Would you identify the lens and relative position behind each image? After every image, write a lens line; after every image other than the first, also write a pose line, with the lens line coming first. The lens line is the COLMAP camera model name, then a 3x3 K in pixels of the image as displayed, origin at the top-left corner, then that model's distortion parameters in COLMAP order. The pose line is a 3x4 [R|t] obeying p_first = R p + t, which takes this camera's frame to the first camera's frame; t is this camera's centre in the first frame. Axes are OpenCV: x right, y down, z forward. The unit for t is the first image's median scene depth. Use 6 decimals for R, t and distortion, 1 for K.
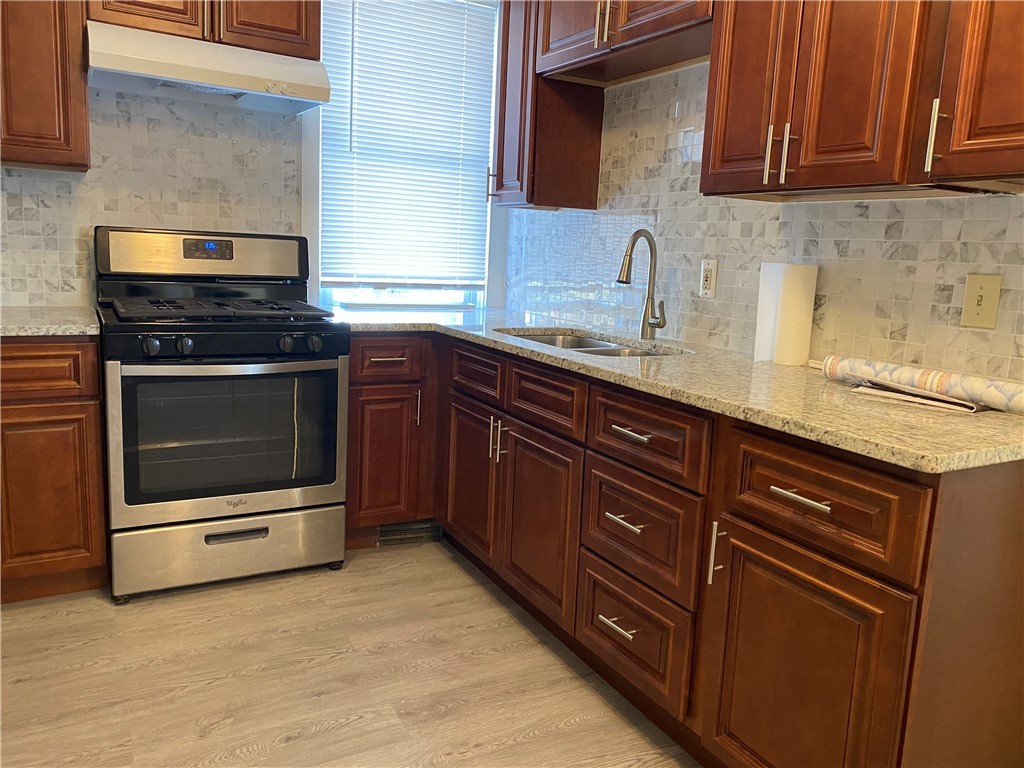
lens RADIAL K [[784.4, 0, 513.0], [0, 784.4, 382.4], [0, 0, 1]] dist [0.038501, -0.009259]
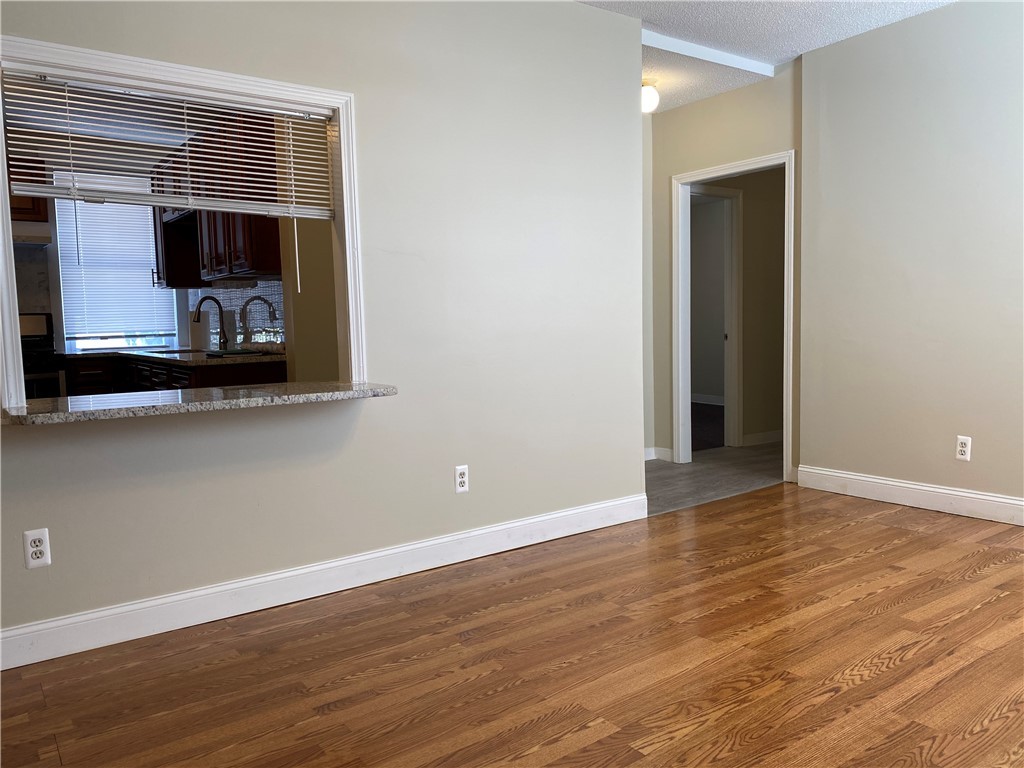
lens RADIAL K [[784.4, 0, 512.3], [0, 784.4, 383.3], [0, 0, 1]] dist [0.038501, -0.009259]
pose [[0.990455, -0.088064, 0.106036, 0.557218], [0.096274, 0.992528, -0.074963, 0.206867], [-0.098642, 0.084456, 0.991533, -0.870060]]
